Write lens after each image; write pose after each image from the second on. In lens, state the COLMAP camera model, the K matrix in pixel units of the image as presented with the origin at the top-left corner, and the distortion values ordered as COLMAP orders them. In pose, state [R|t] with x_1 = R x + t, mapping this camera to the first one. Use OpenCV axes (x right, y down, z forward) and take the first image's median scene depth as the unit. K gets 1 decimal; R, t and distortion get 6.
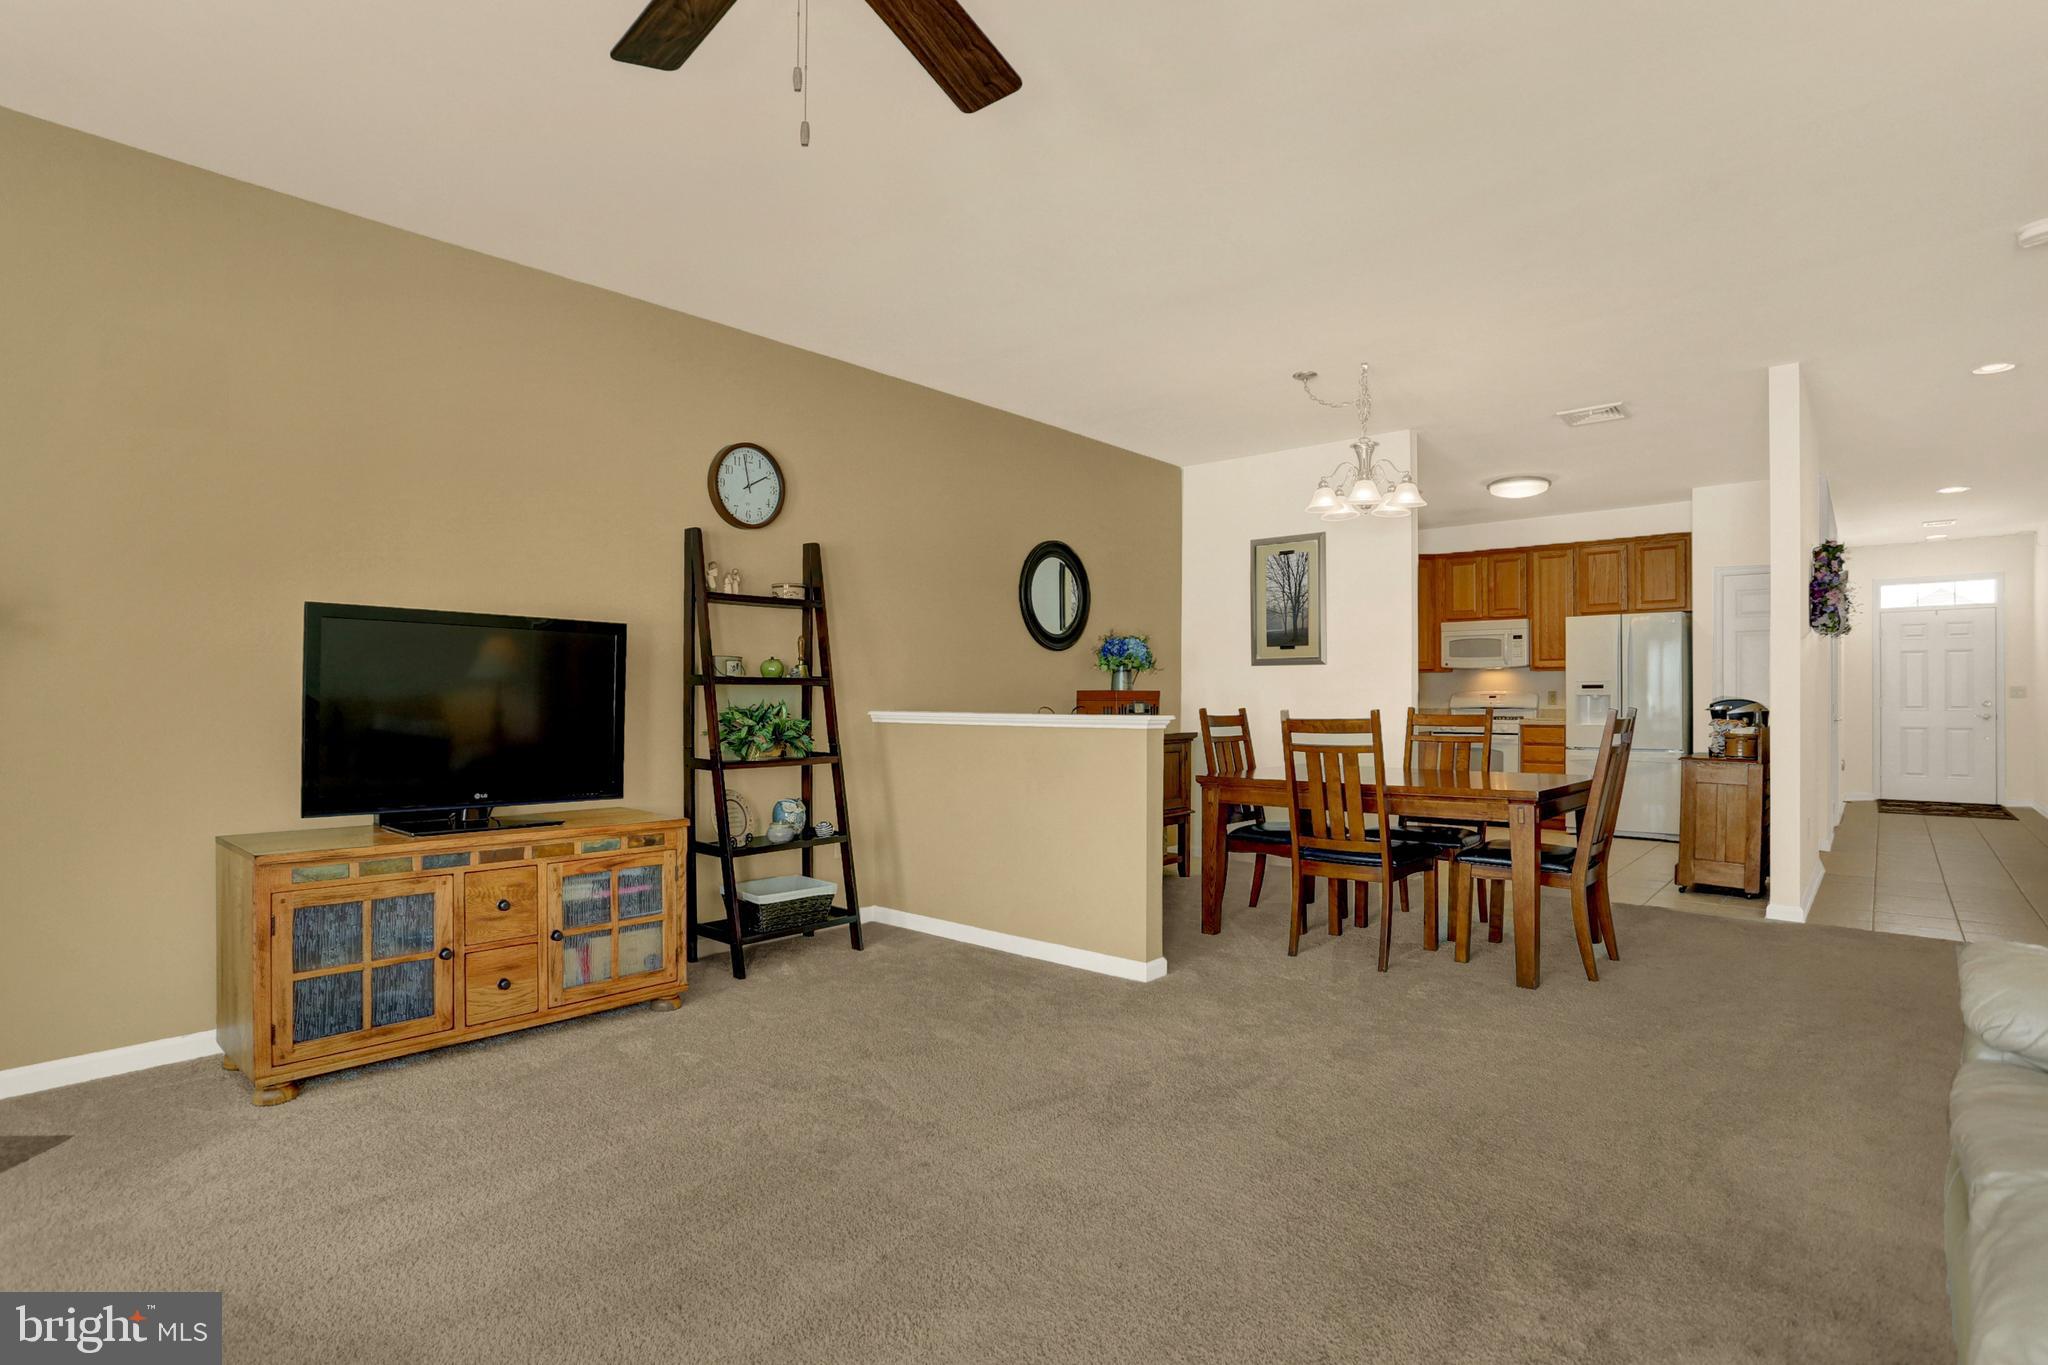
lens RADIAL K [[1025.4, 0, 1021.6], [0, 1025.4, 700.3], [0, 0, 1]] dist [-0.040252, 0.000038]
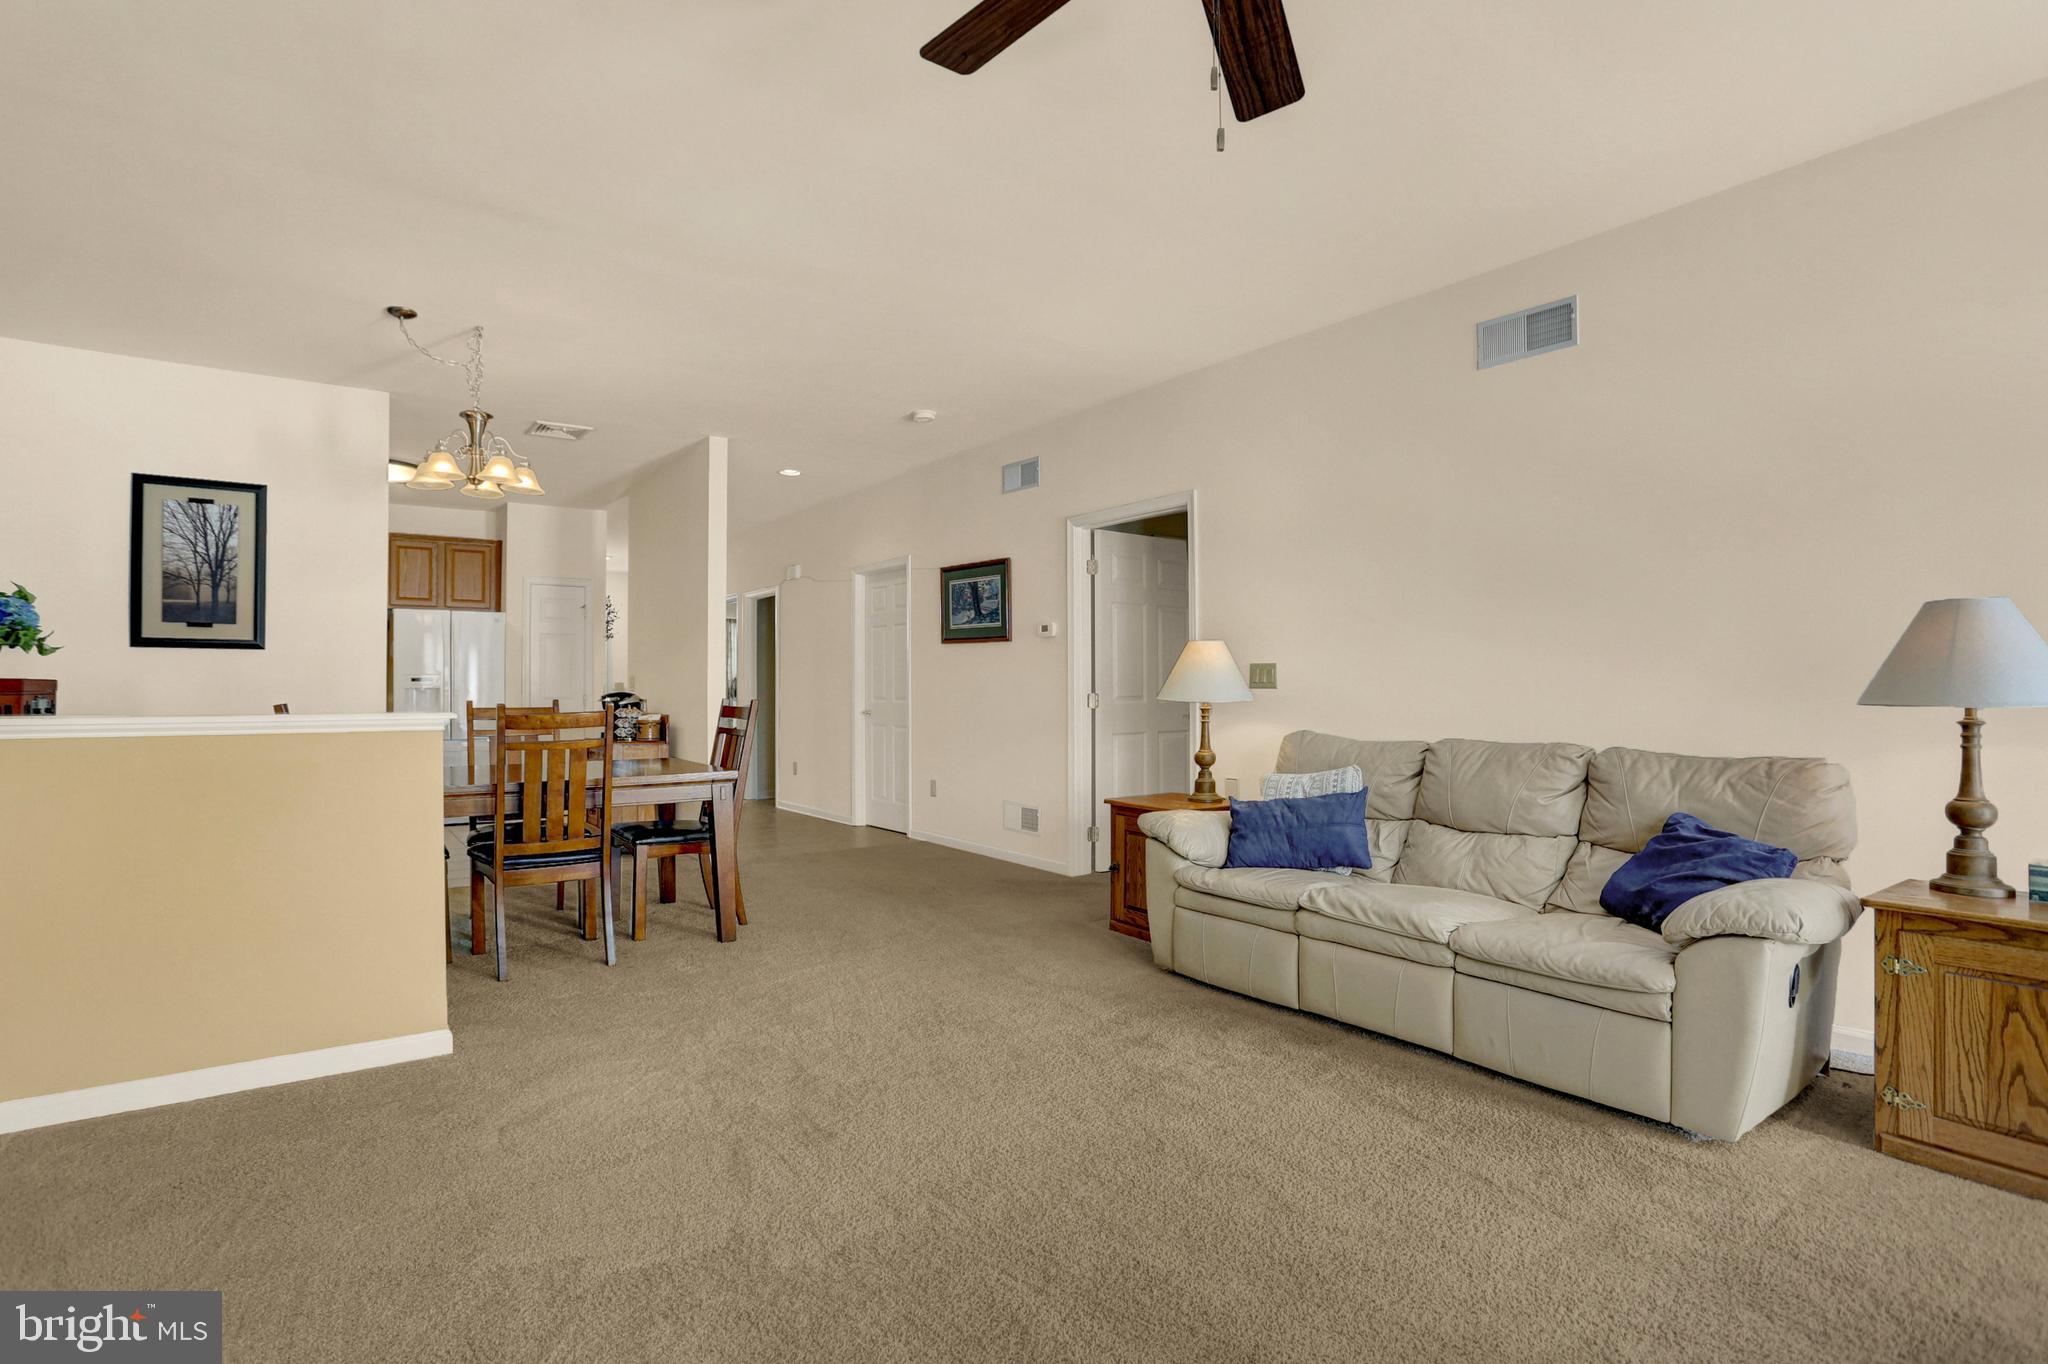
lens RADIAL K [[994.6, 0, 1024.0], [0, 994.6, 682.0], [0, 0, 1]] dist [-0.061208, -0.000563]
pose [[0.205780, 0.010854, 0.978538, -0.338341], [0.002702, 0.999928, -0.011659, 0.001185], [-0.978595, 0.005043, 0.205736, 0.276485]]
